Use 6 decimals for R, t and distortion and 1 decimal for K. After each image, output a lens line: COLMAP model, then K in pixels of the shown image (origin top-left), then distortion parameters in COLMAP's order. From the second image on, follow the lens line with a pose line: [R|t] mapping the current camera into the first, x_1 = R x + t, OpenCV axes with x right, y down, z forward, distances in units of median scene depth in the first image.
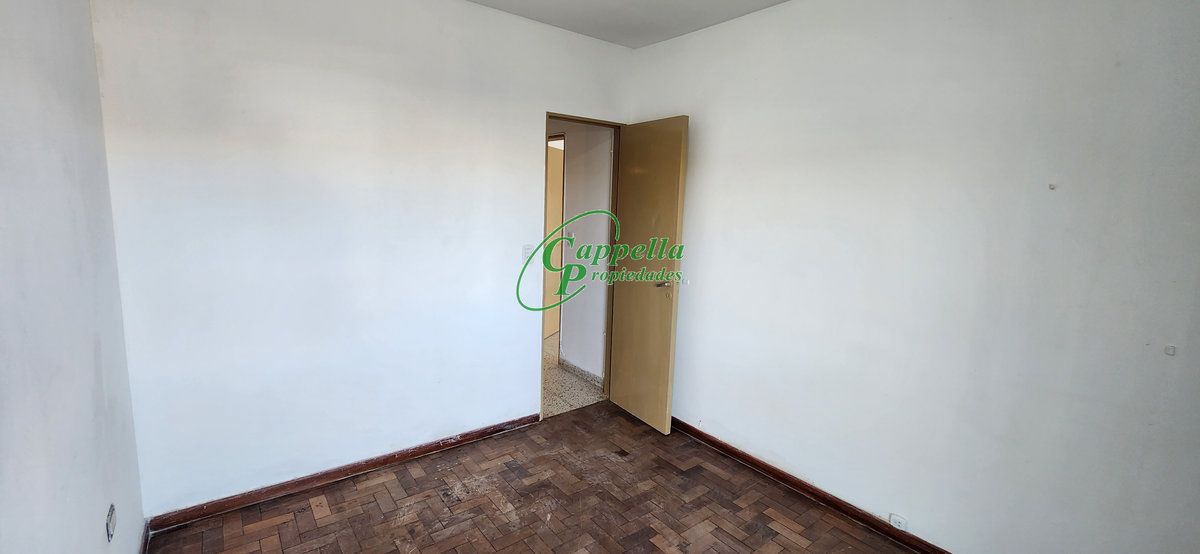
lens RADIAL K [[487.5, 0, 592.8], [0, 487.5, 269.2], [0, 0, 1]] dist [-0.001056, -0.000142]
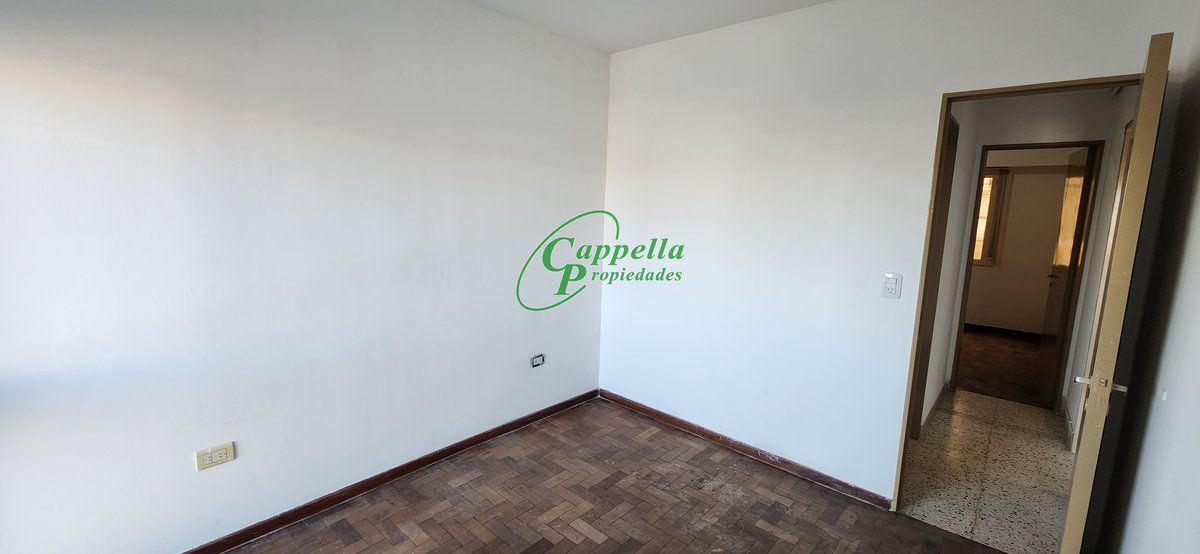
lens RADIAL K [[487.5, 0, 592.8], [0, 487.5, 269.2], [0, 0, 1]] dist [-0.001056, -0.000142]
pose [[0.167201, 0.104408, -0.980379, 0.656943], [-0.165508, 0.983238, 0.076486, -0.042999], [0.971932, 0.149472, 0.181679, 0.477722]]
